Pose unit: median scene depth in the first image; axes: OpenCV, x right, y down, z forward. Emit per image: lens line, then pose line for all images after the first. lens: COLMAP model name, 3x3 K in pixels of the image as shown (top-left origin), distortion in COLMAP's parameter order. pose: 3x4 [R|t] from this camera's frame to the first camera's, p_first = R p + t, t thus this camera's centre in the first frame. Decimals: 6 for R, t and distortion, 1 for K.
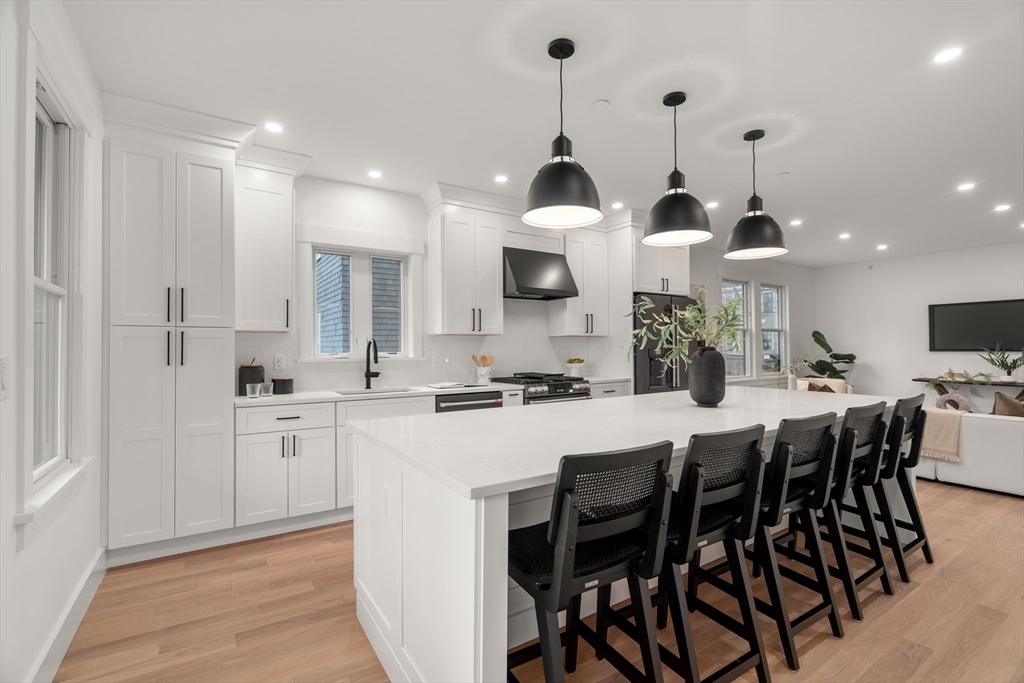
lens RADIAL K [[468.5, 0, 513.6], [0, 468.5, 345.6], [0, 0, 1]] dist [-0.001621, -0.000183]
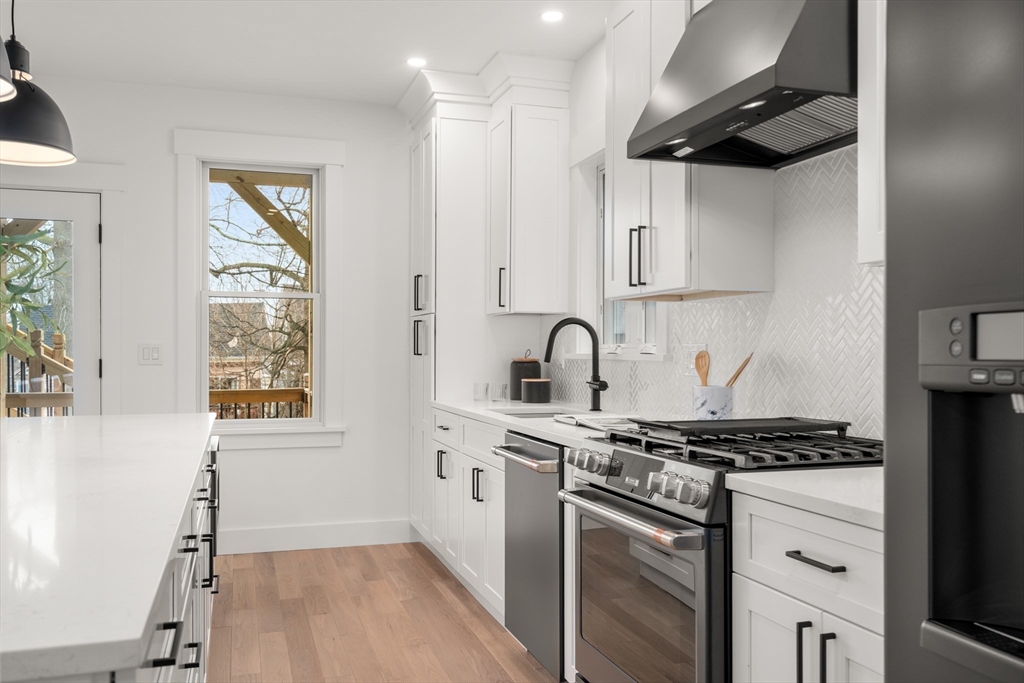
lens RADIAL K [[877.3, 0, 511.9], [0, 877.3, 339.6], [0, 0, 1]] dist [-0.000902, -0.000501]
pose [[-0.272919, 0.007246, -0.962010, 0.961410], [0.011451, 0.999925, 0.004283, 0.006017], [0.961969, -0.009847, -0.272982, 1.664917]]
